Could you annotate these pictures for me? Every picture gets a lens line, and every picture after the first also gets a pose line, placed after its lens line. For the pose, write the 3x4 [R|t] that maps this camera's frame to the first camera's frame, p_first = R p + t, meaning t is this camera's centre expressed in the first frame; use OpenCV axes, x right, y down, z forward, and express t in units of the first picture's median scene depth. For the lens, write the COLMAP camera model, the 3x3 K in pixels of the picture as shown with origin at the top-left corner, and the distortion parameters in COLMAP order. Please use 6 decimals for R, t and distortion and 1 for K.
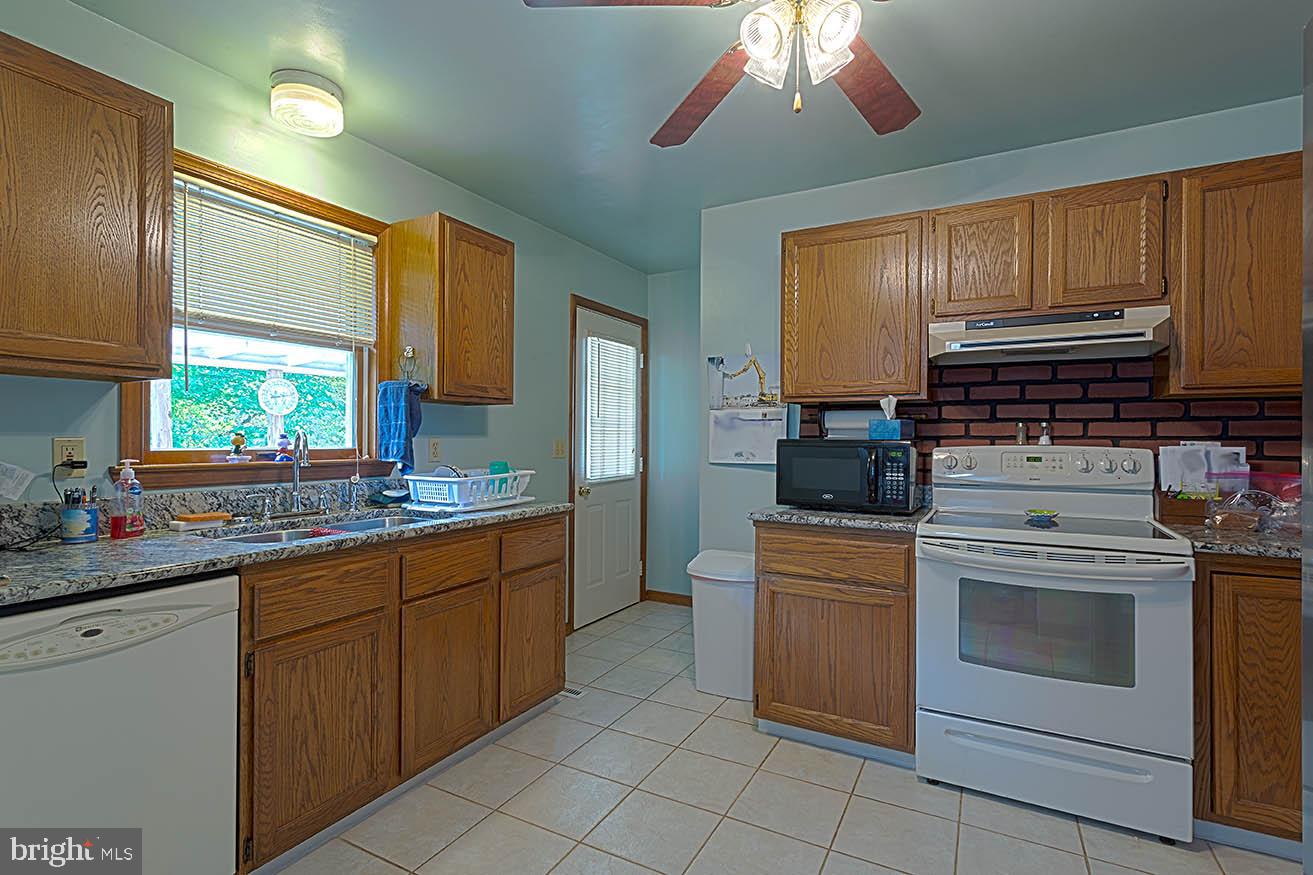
lens RADIAL K [[623.6, 0, 656.1], [0, 623.6, 440.6], [0, 0, 1]] dist [0.002421, 0.000080]
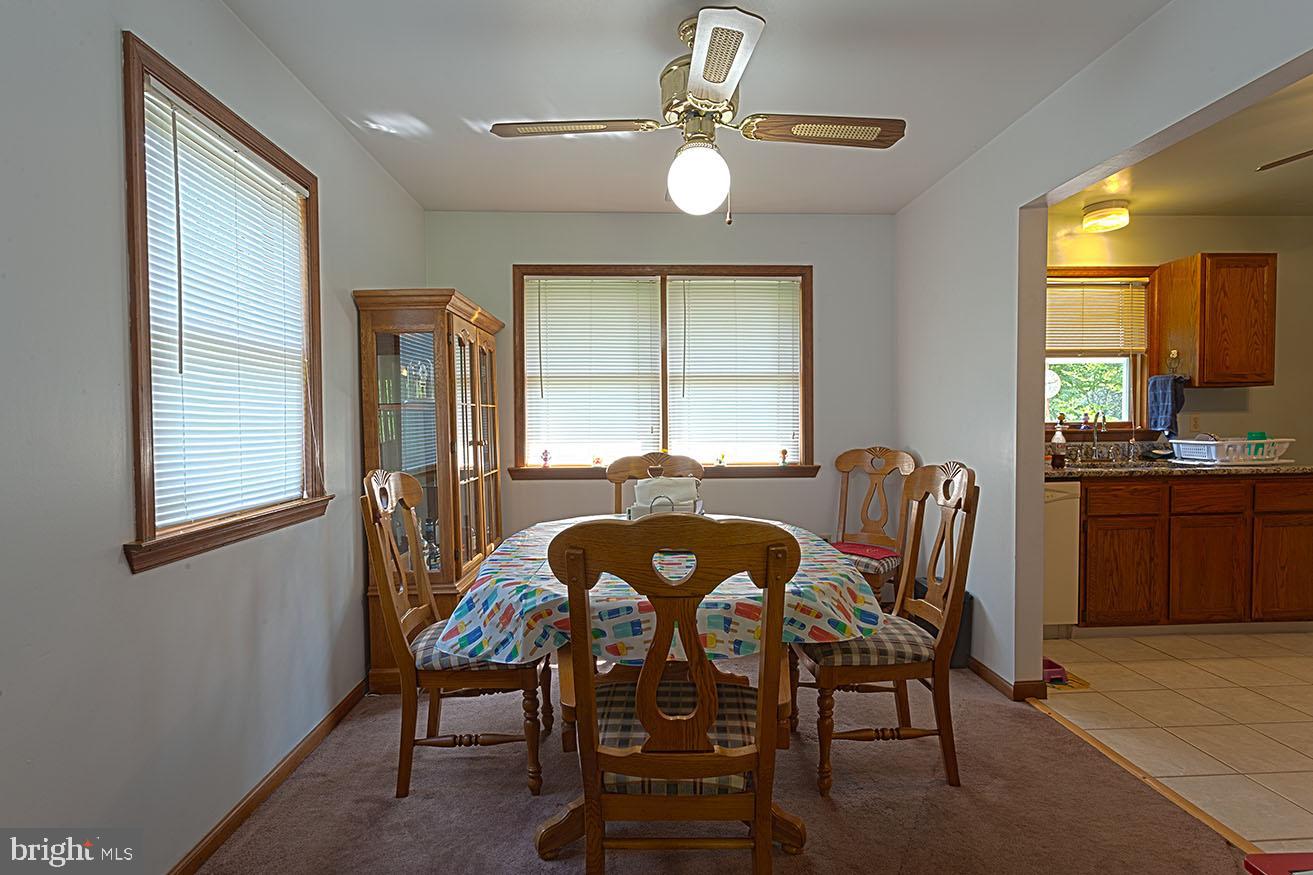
lens RADIAL K [[641.0, 0, 658.2], [0, 641.0, 439.6], [0, 0, 1]] dist [0.000824, -0.000320]
pose [[0.512482, 0.017005, -0.858529, 0.277081], [0.011507, 0.999578, 0.026668, 0.001399], [0.858621, -0.023546, 0.512070, -0.813845]]
